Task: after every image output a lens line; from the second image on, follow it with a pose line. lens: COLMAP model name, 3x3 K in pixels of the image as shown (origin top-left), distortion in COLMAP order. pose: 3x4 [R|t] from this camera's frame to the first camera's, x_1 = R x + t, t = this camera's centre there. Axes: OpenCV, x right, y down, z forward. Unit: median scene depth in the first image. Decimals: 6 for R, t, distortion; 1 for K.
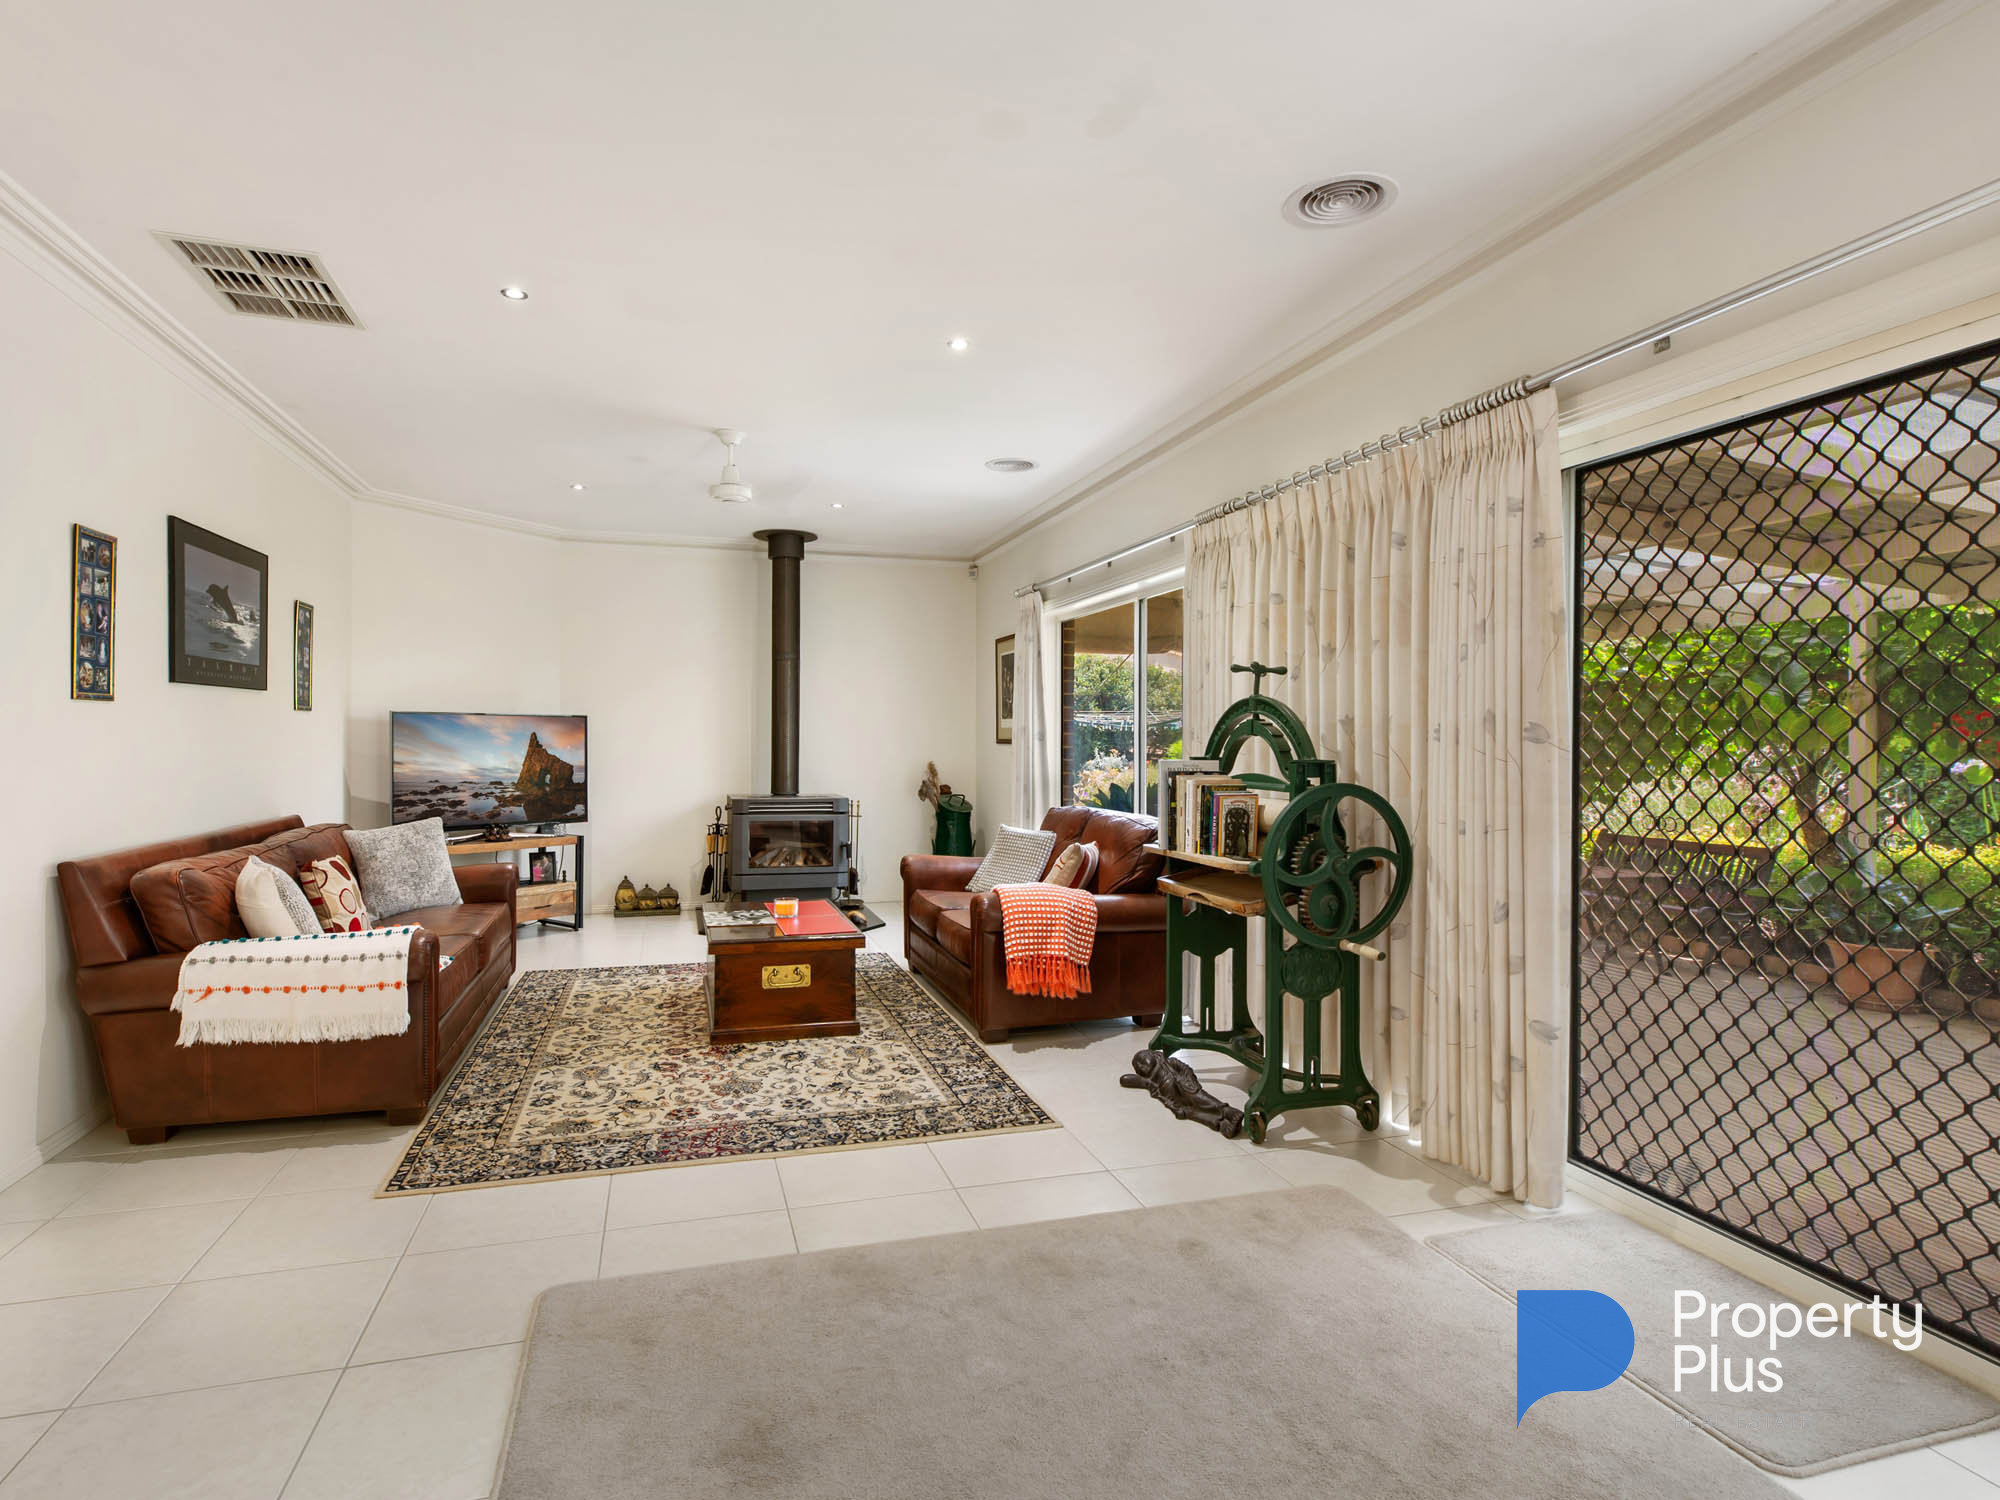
lens RADIAL K [[1143.8, 0, 1000.7], [0, 1143.8, 742.1], [0, 0, 1]] dist [-0.039584, -0.000569]
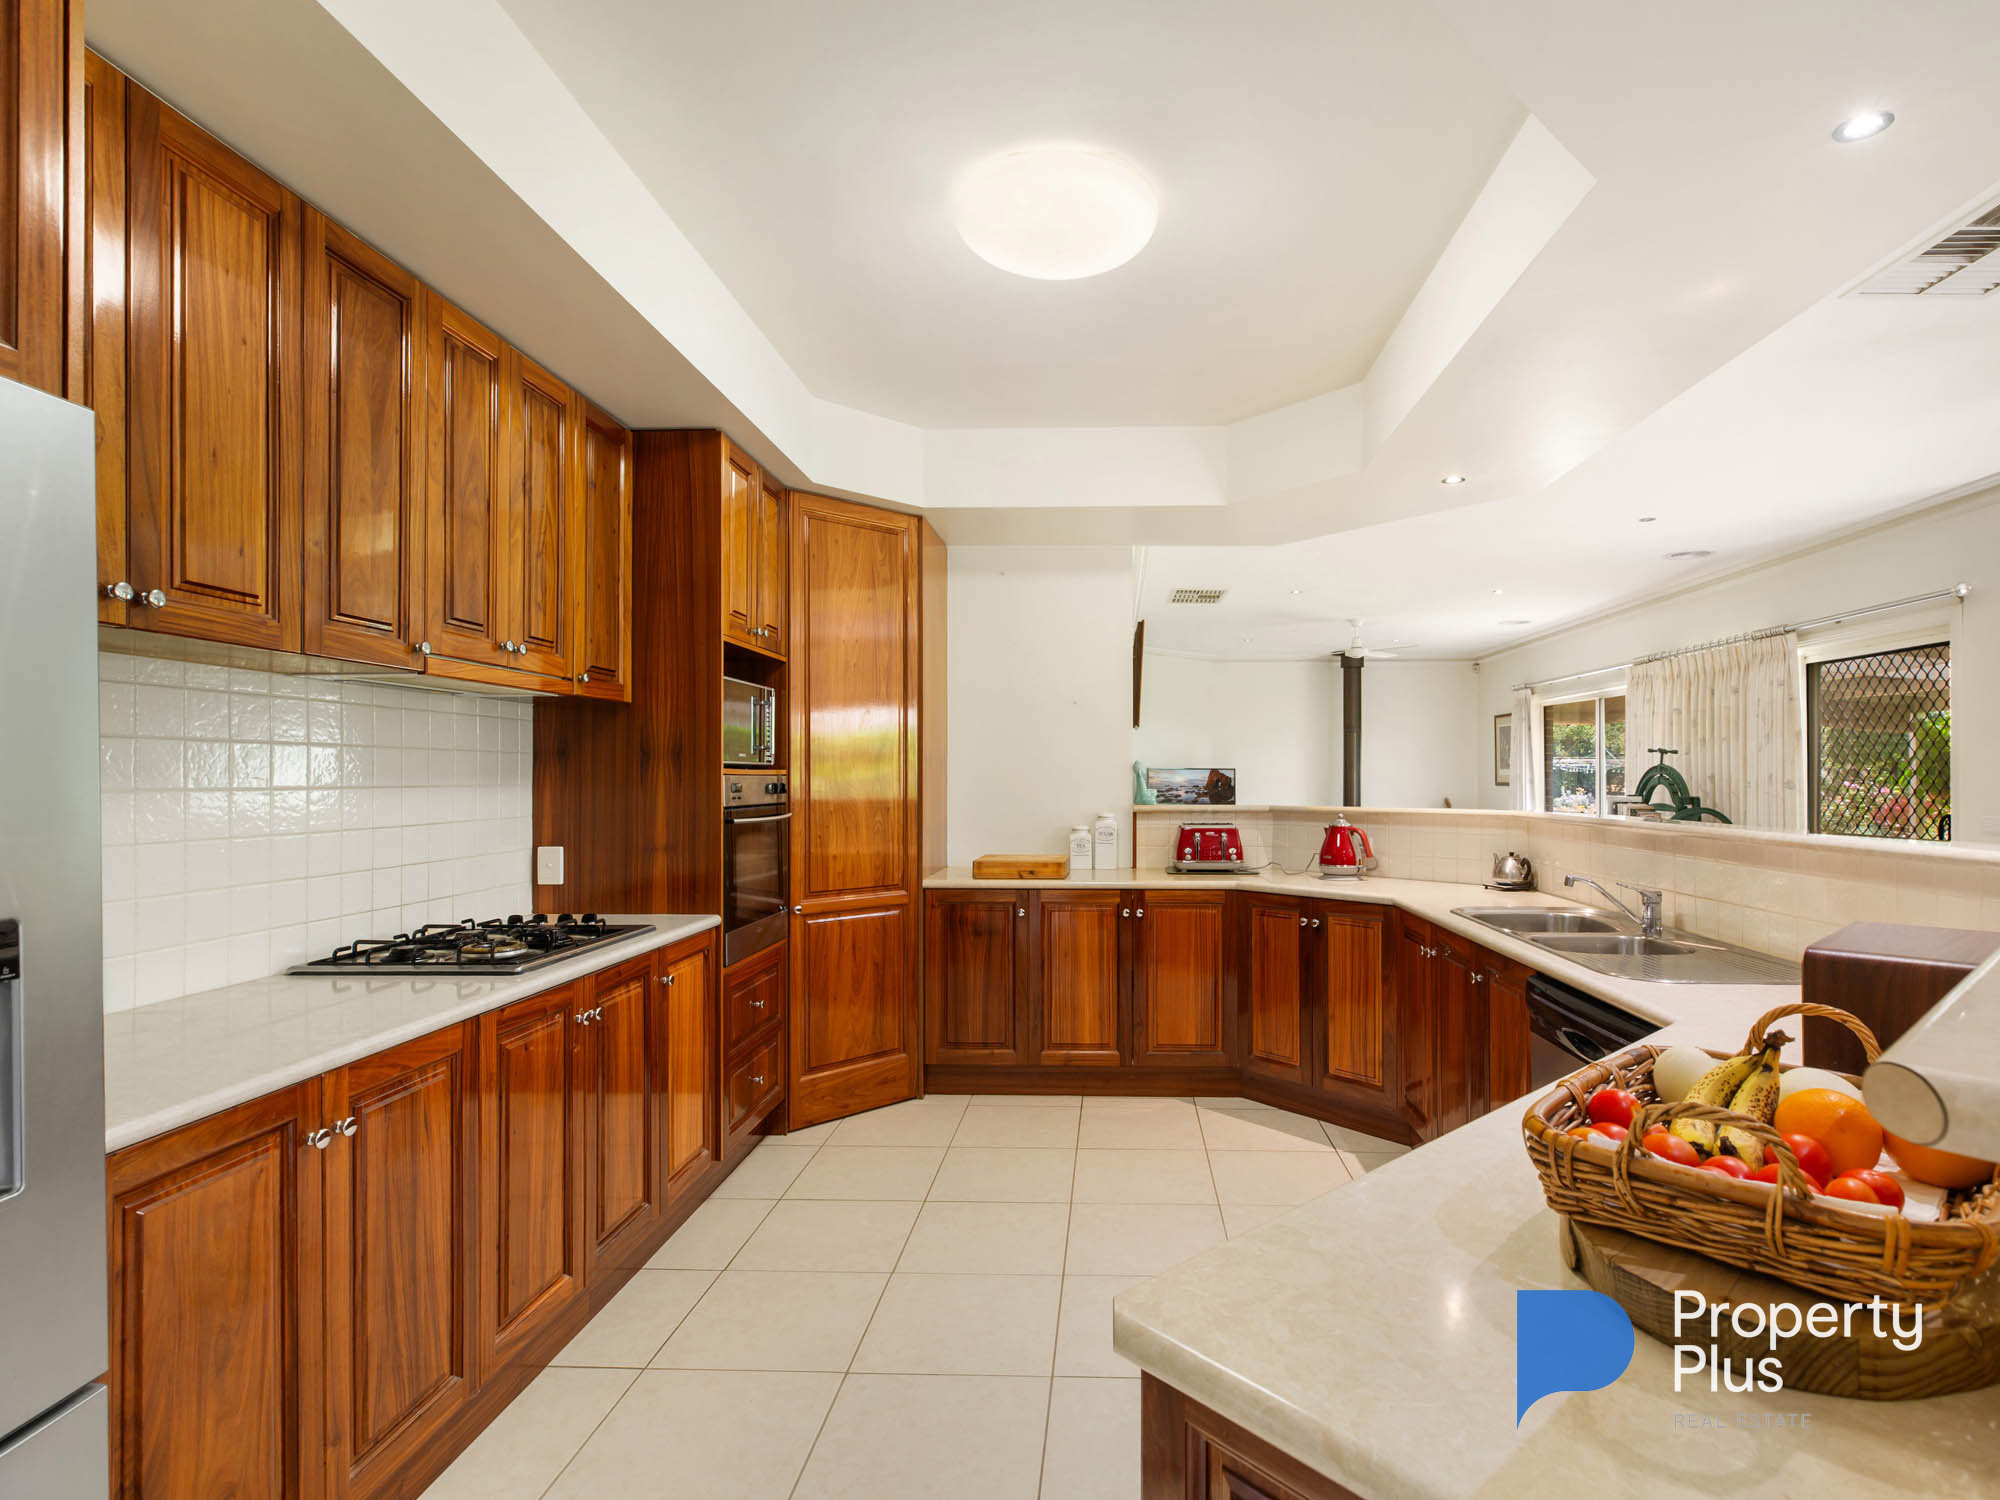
lens RADIAL K [[1143.8, 0, 1009.6], [0, 1143.8, 756.7], [0, 0, 1]] dist [-0.039584, -0.000569]
pose [[0.933919, -0.006682, -0.357422, -0.127532], [-0.000013, 0.999825, -0.018727, -0.015835], [0.357485, 0.017494, 0.933755, -1.176485]]
